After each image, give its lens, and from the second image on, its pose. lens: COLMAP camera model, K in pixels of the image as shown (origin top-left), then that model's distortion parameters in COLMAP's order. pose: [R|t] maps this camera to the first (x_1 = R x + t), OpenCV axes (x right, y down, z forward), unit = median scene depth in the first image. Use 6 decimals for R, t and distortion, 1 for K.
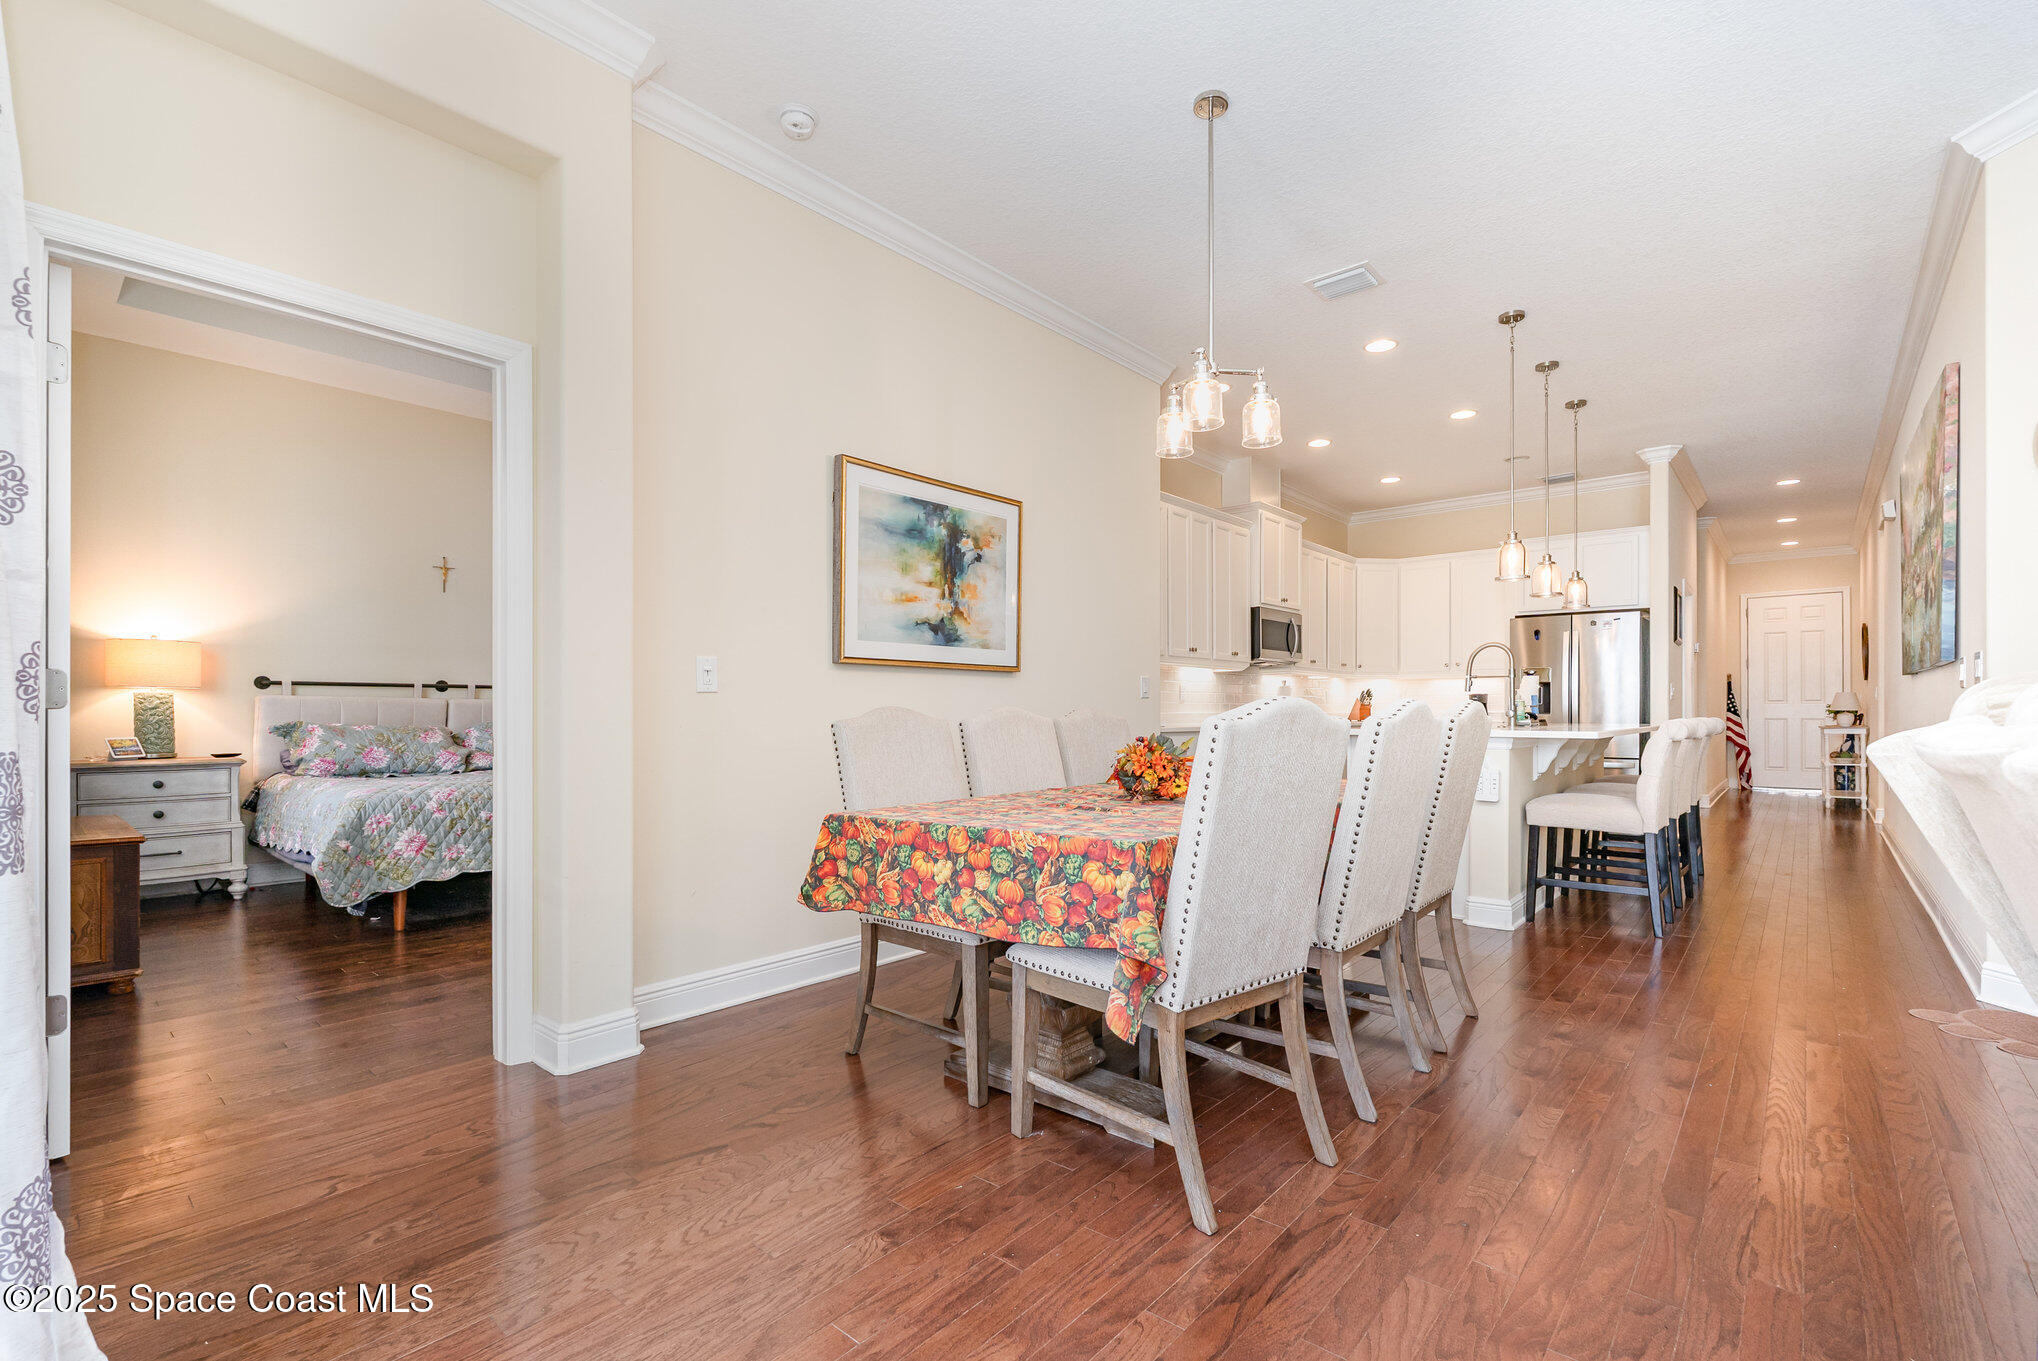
lens RADIAL K [[901.5, 0, 1025.8], [0, 901.5, 698.4], [0, 0, 1]] dist [-0.003120, -0.000263]
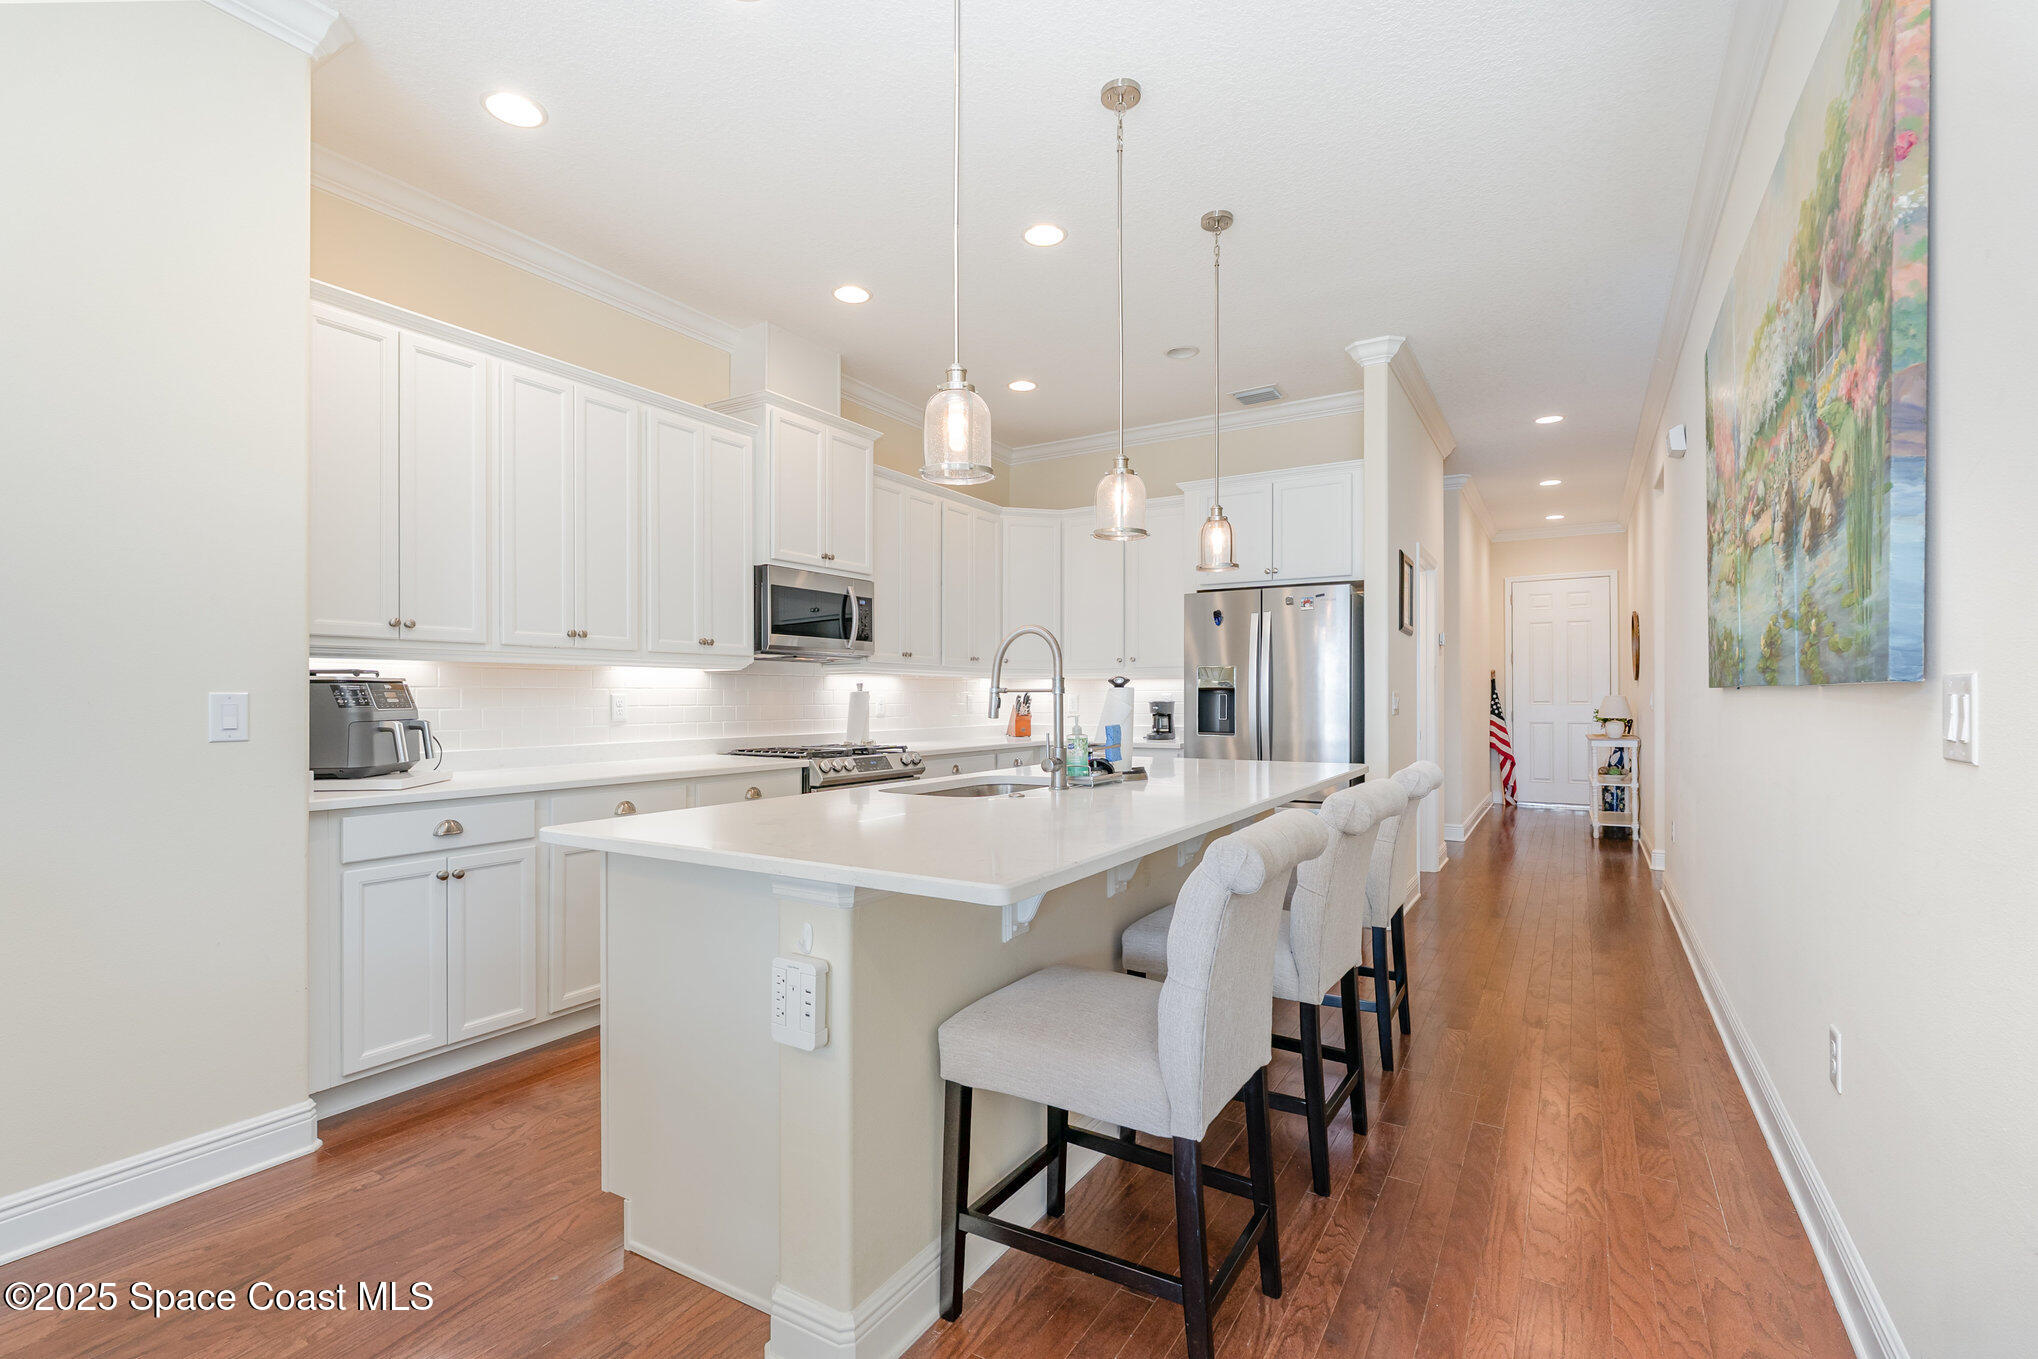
lens RADIAL K [[901.5, 0, 1024.4], [0, 901.5, 679.2], [0, 0, 1]] dist [-0.003120, -0.000263]
pose [[0.986285, 0.002300, 0.165035, 0.253434], [-0.001359, 0.999982, -0.005812, -0.016569], [-0.165045, 0.005508, 0.986271, 0.288094]]
